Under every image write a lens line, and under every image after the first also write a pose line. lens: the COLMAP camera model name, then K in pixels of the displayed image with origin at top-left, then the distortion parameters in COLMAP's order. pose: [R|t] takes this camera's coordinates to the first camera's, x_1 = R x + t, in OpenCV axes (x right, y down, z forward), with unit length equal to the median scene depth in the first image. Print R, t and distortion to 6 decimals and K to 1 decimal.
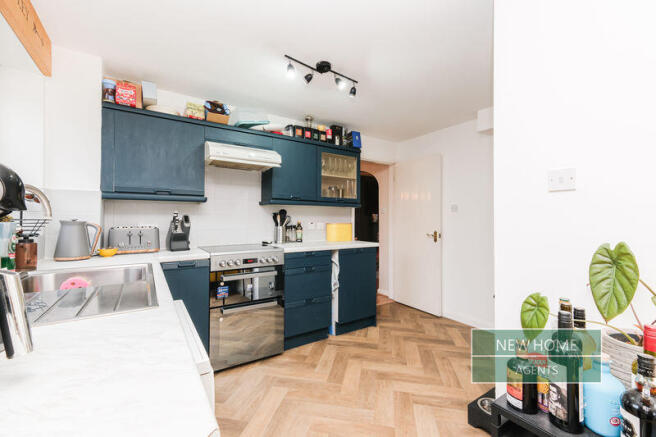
lens RADIAL K [[278.0, 0, 329.1], [0, 278.0, 222.2], [0, 0, 1]] dist [-0.000428, -0.000100]
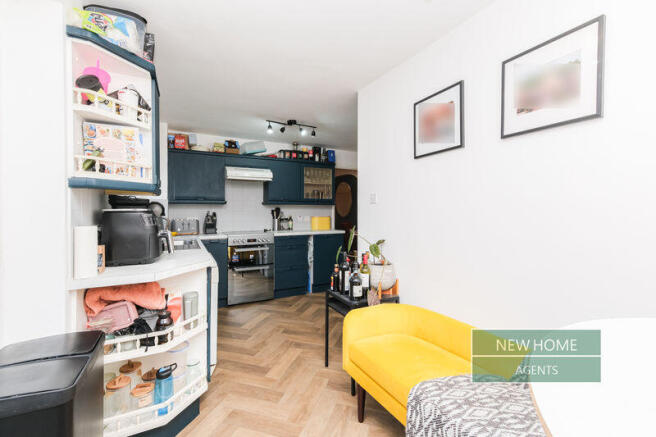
lens RADIAL K [[283.9, 0, 324.7], [0, 283.9, 220.8], [0, 0, 1]] dist [-0.000636, 0.000052]
pose [[0.992607, -0.000719, -0.121369, 0.300742], [0.003466, 0.999742, 0.022428, -0.009953], [0.121321, -0.022683, 0.992354, -0.523343]]
